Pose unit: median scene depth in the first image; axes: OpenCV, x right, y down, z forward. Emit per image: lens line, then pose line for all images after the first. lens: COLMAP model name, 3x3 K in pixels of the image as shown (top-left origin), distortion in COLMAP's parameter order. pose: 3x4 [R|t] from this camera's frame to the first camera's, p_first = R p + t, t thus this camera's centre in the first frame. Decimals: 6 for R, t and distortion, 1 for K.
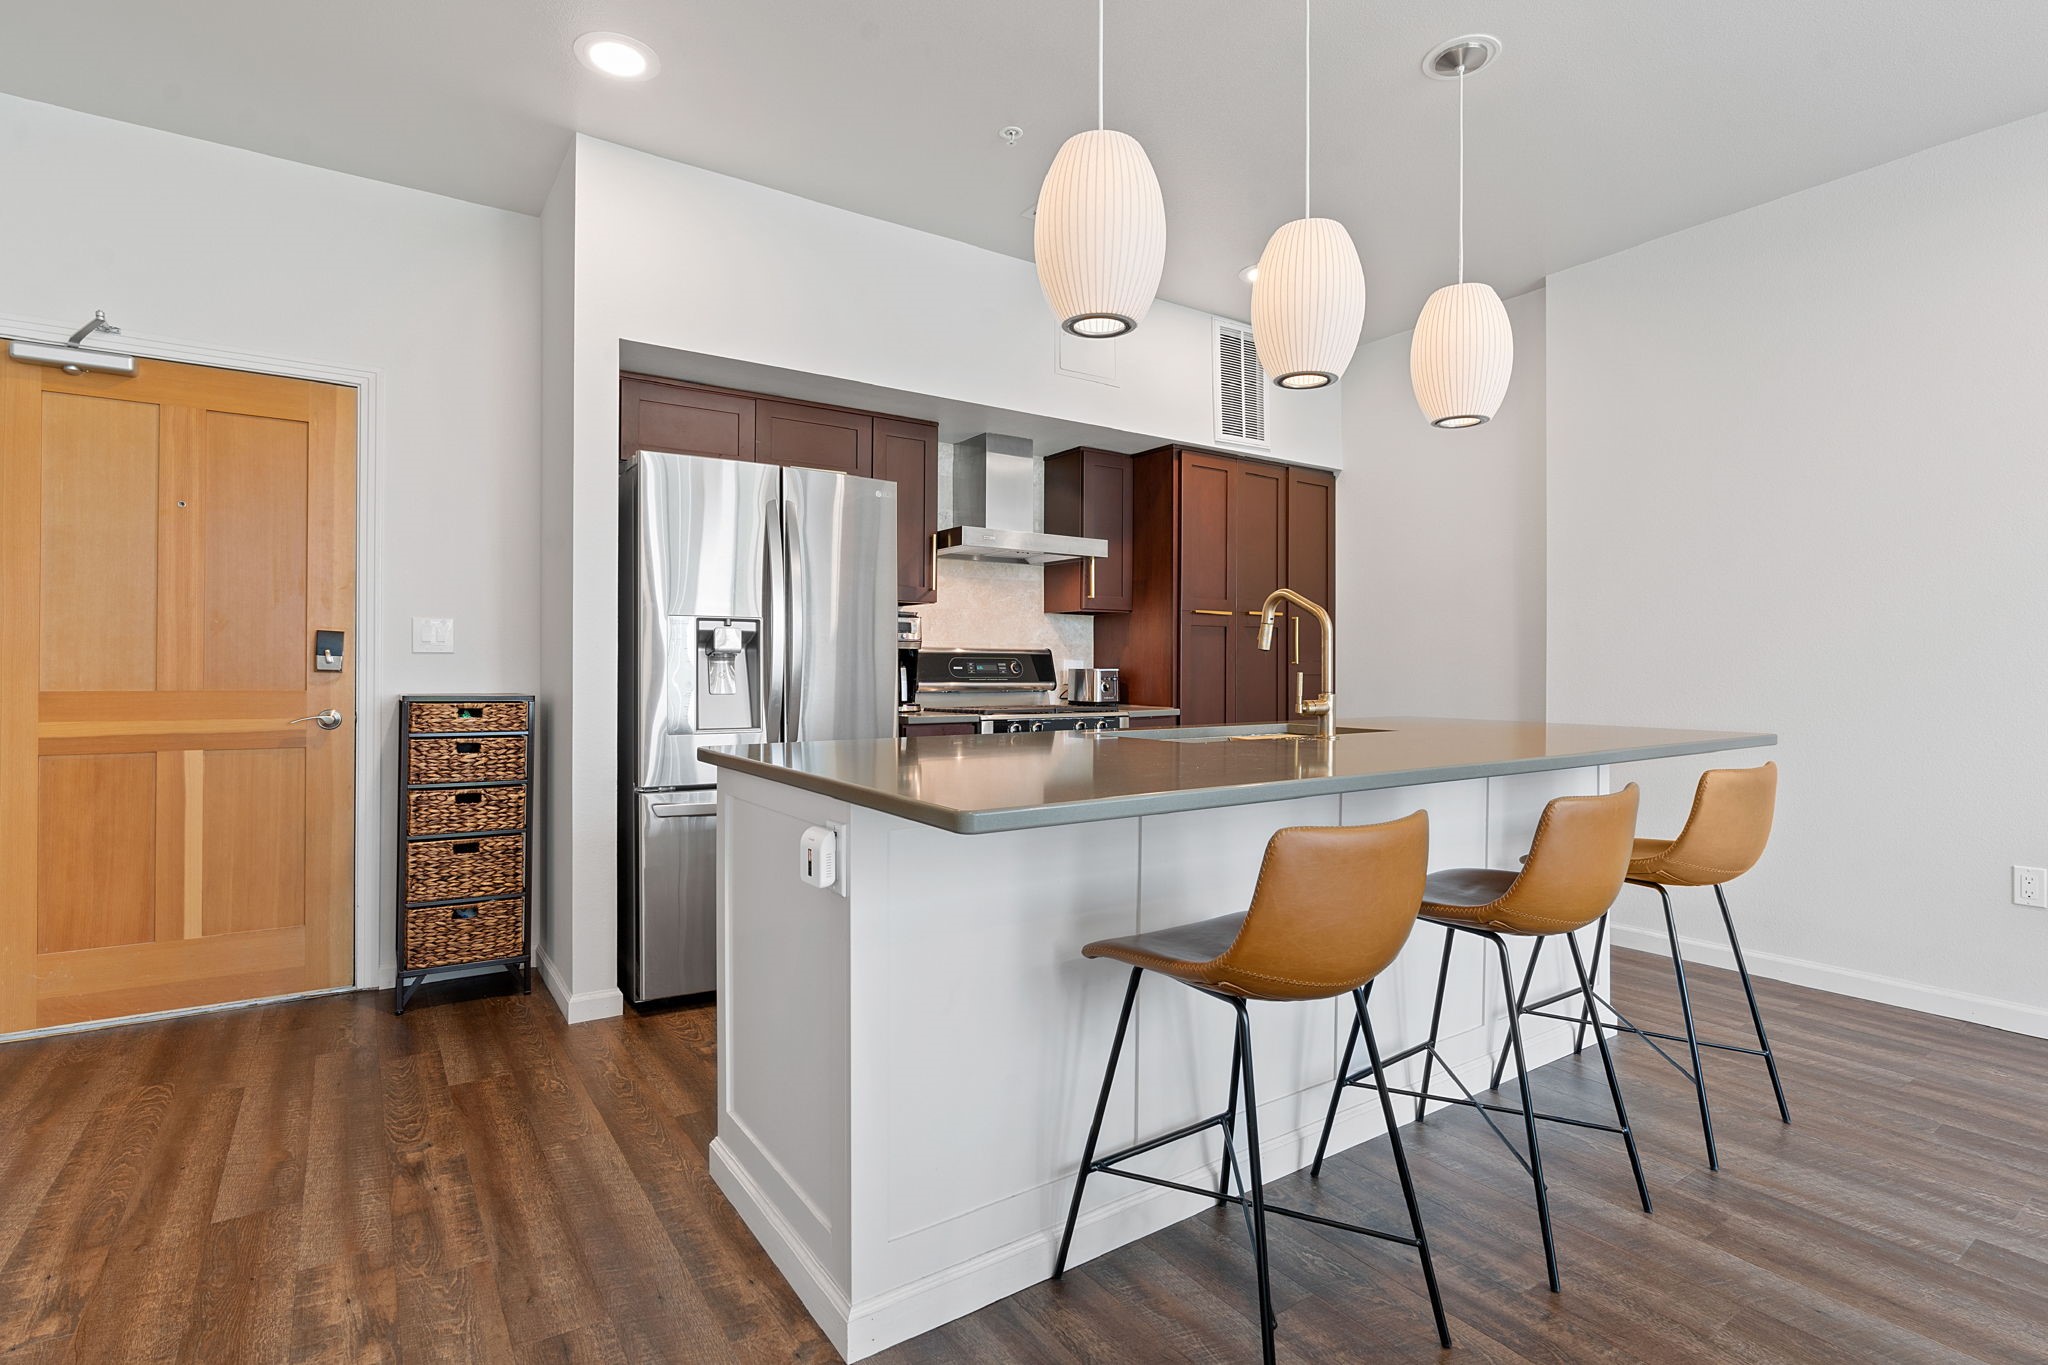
lens RADIAL K [[980.5, 0, 1028.3], [0, 980.5, 670.8], [0, 0, 1]] dist [-0.002385, -0.000654]
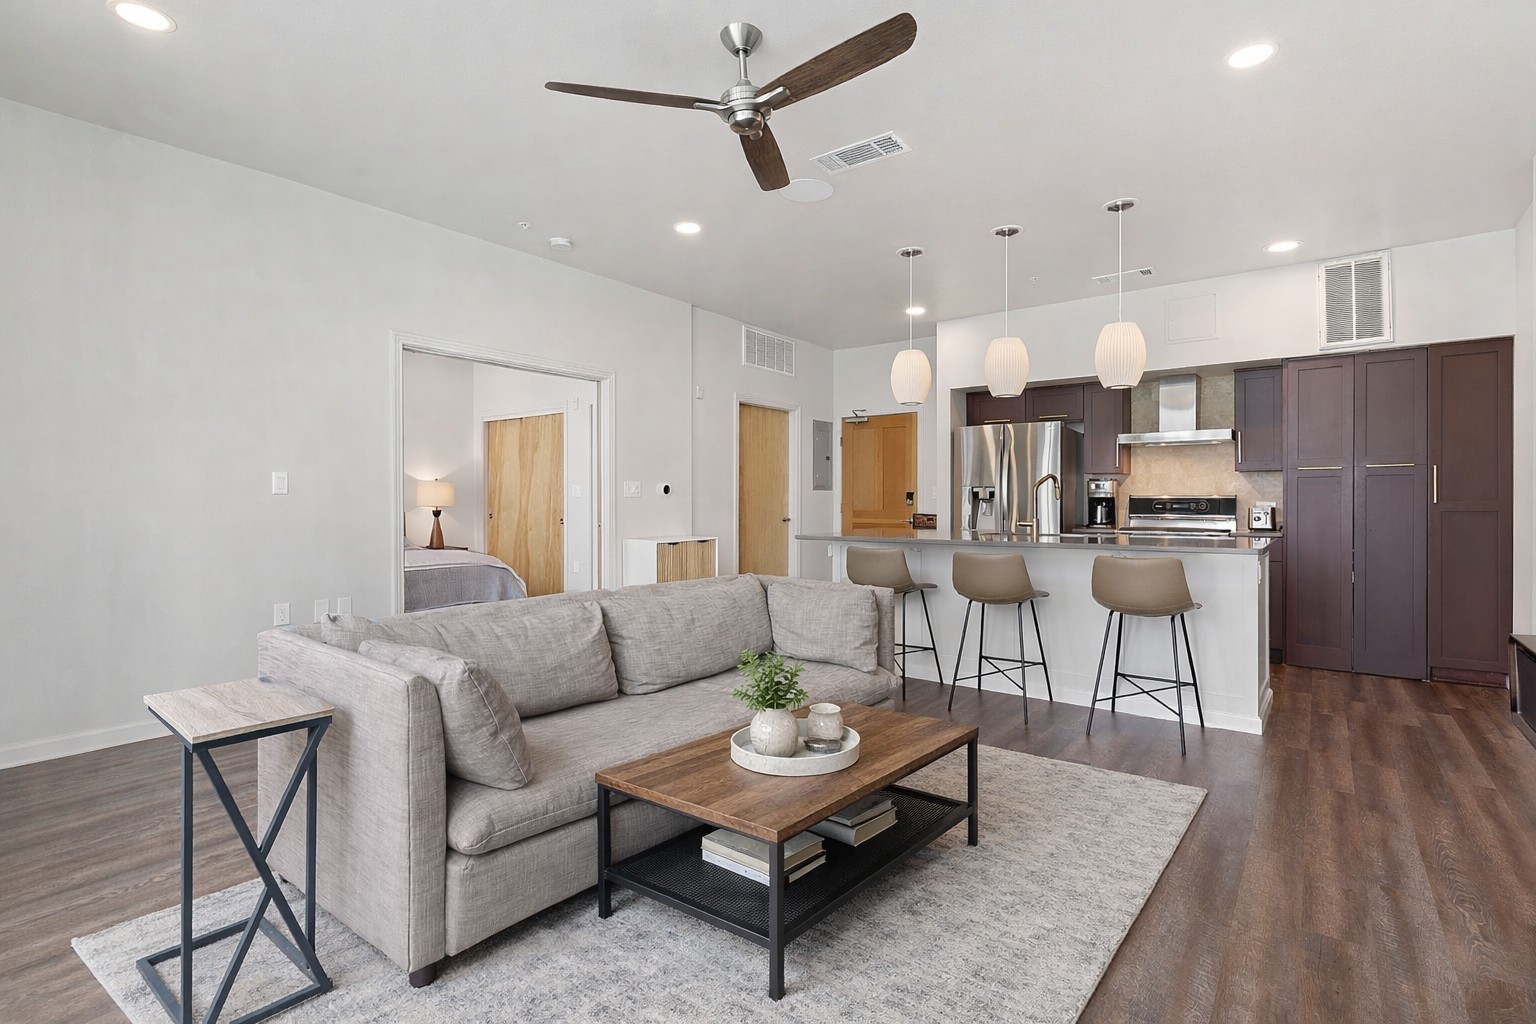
lens RADIAL K [[735.4, 0, 771.2], [0, 735.4, 503.2], [0, 0, 1]] dist [-0.002385, -0.000654]
pose [[0.306787, 0.002876, -0.951774, 1.381970], [-0.003898, 0.999991, 0.001765, -0.011379], [0.951770, 0.003169, 0.306796, -0.130662]]
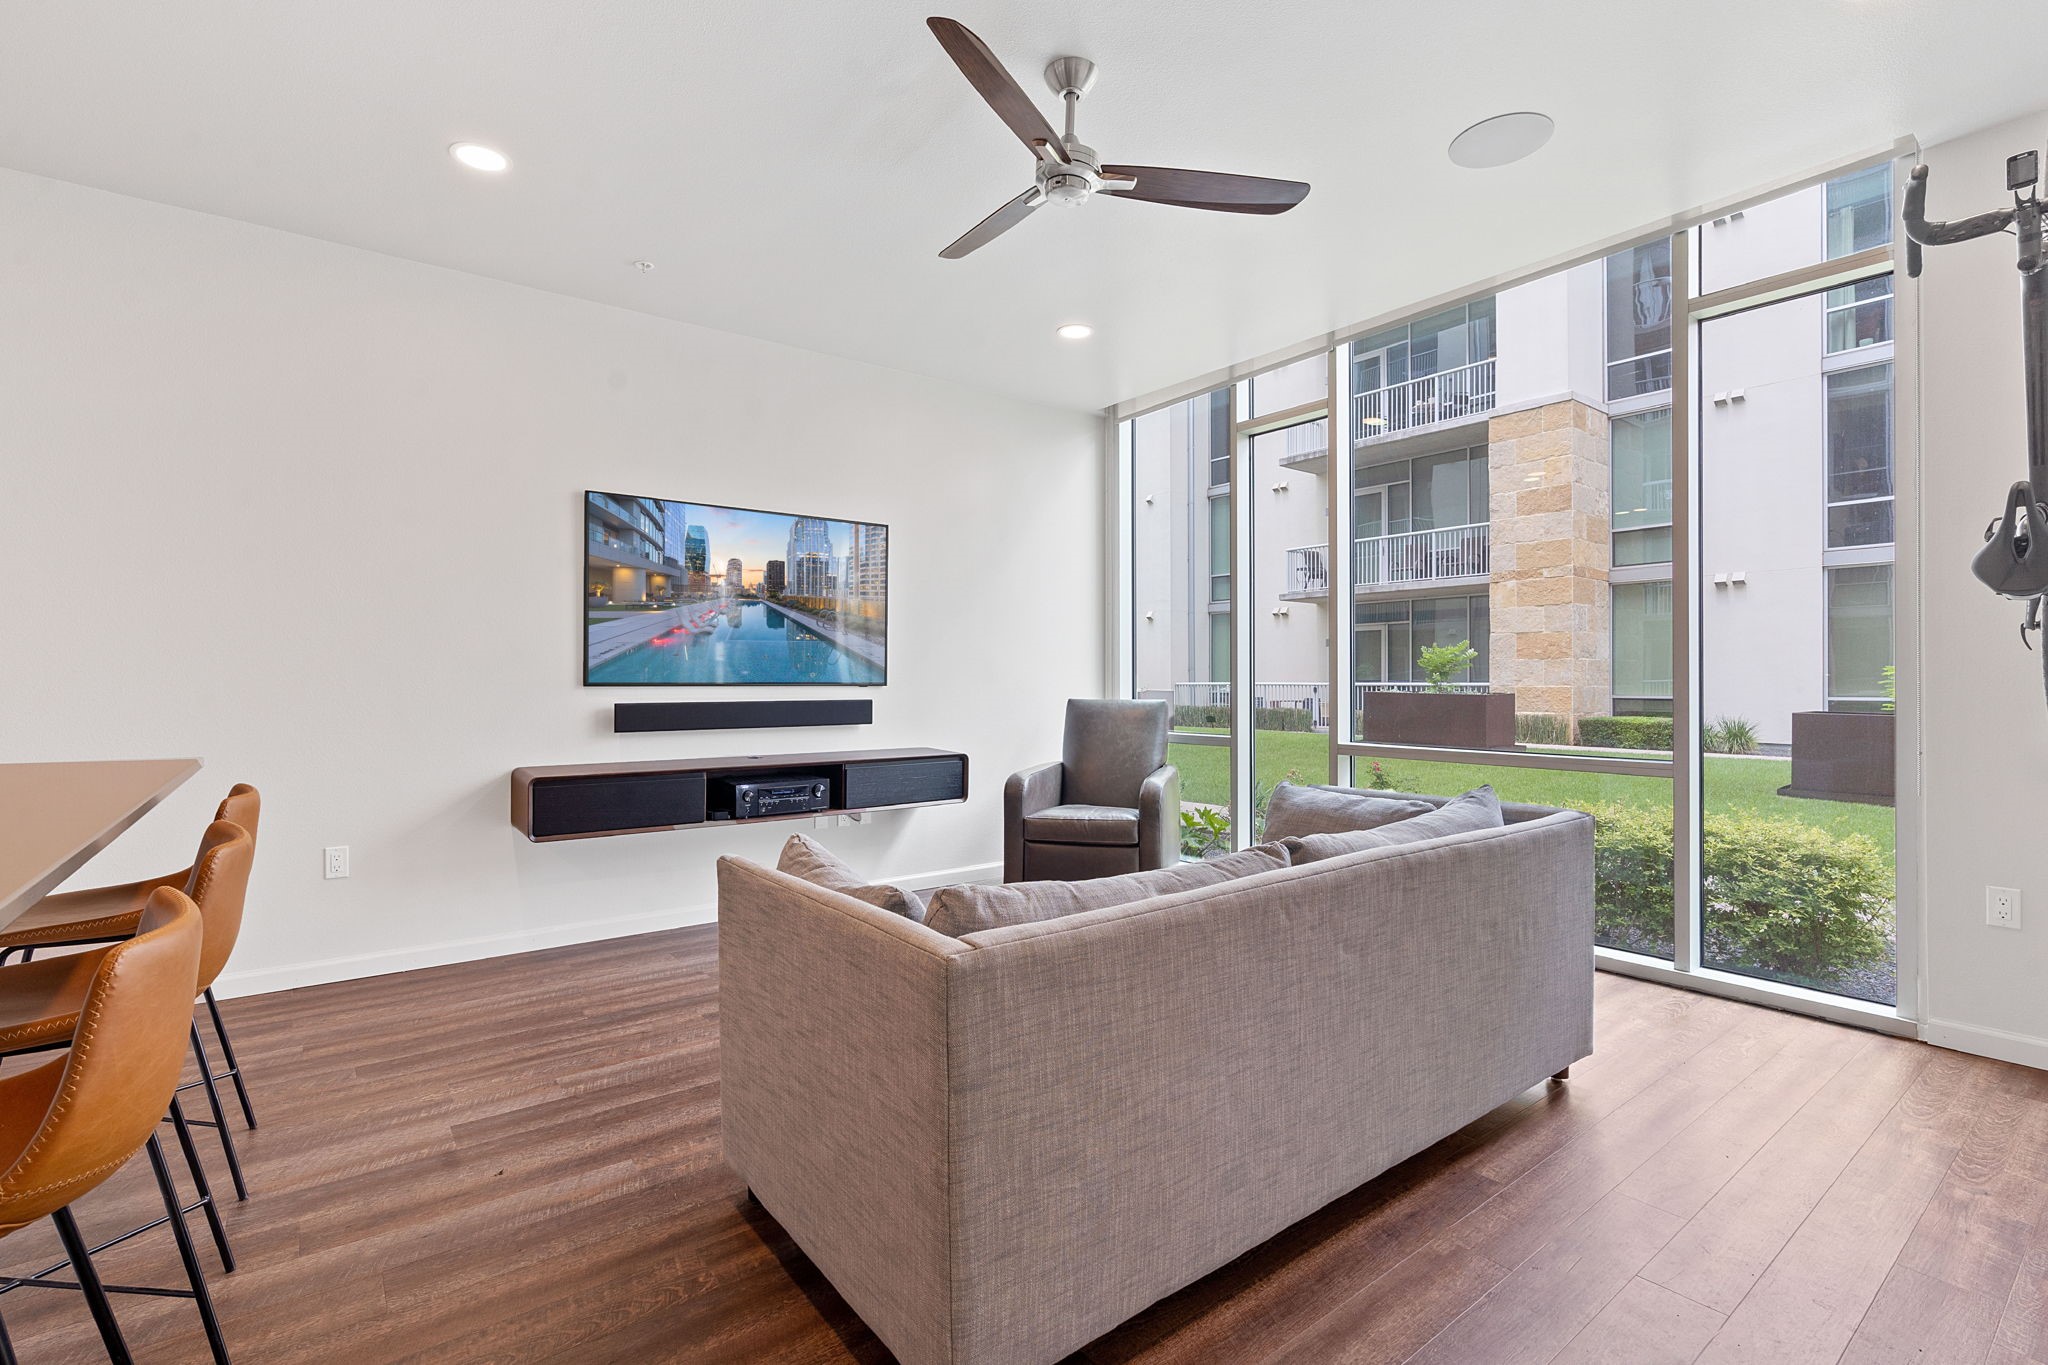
lens RADIAL K [[935.7, 0, 1020.8], [0, 935.7, 689.6], [0, 0, 1]] dist [-0.002648, 0.000353]
pose [[-0.047511, -0.013765, 0.998776, -0.183297], [0.002792, 0.999899, 0.013913, -0.012117], [-0.998867, 0.003449, -0.047467, 0.171372]]
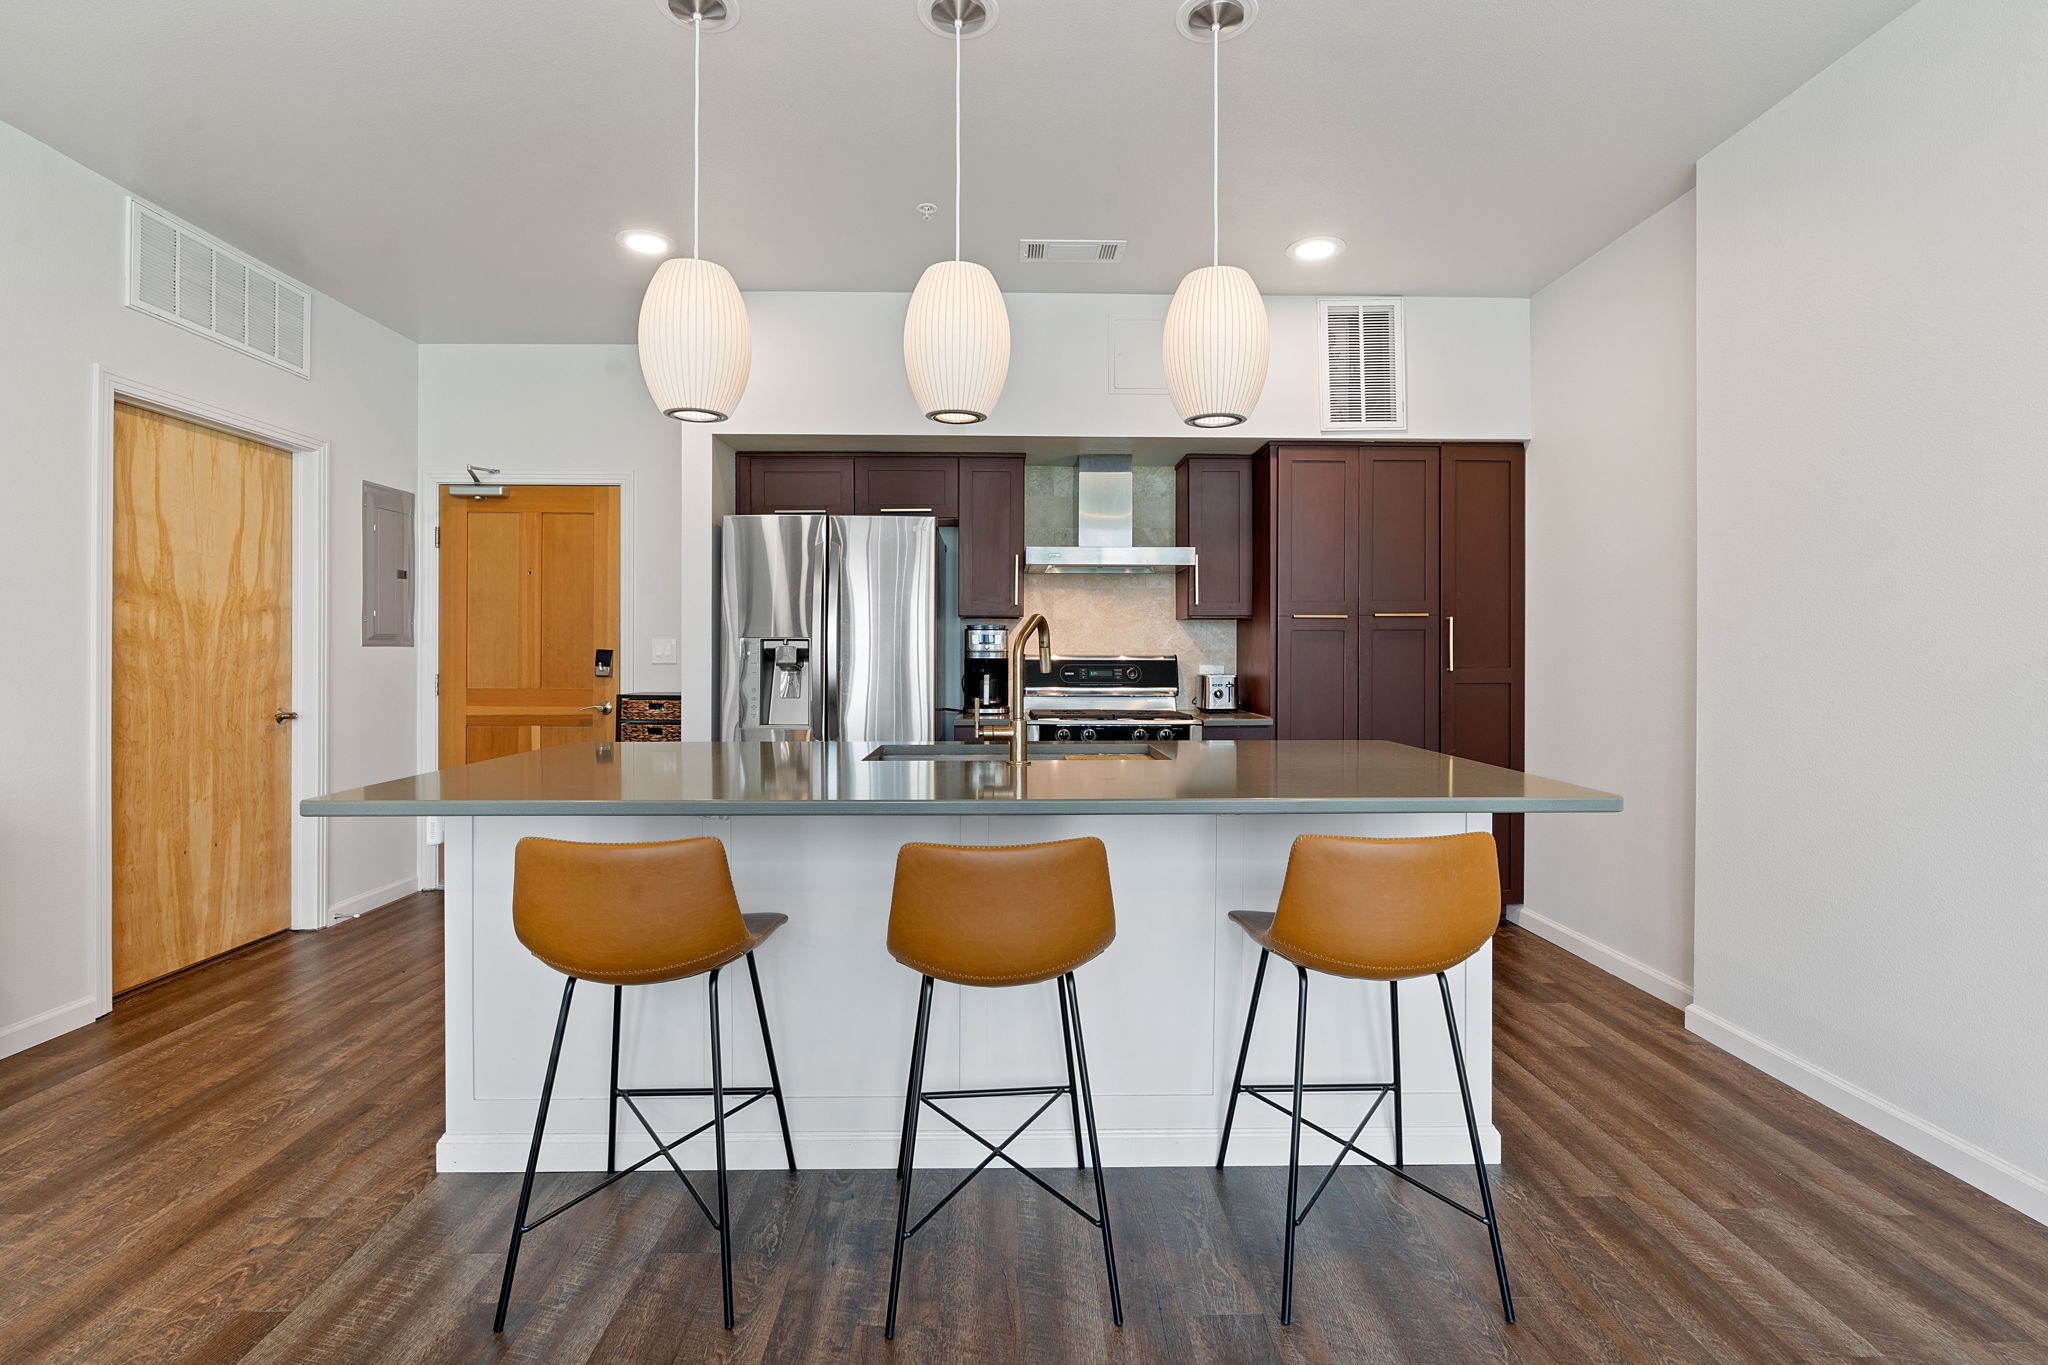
lens RADIAL K [[938.1, 0, 1030.9], [0, 938.1, 659.3], [0, 0, 1]] dist [-0.000072, 0.000448]
pose [[0.833922, 0.001997, -0.551879, 0.645368], [-0.000063, 0.999994, 0.003523, -0.031511], [0.551883, -0.002903, 0.833917, 0.155110]]
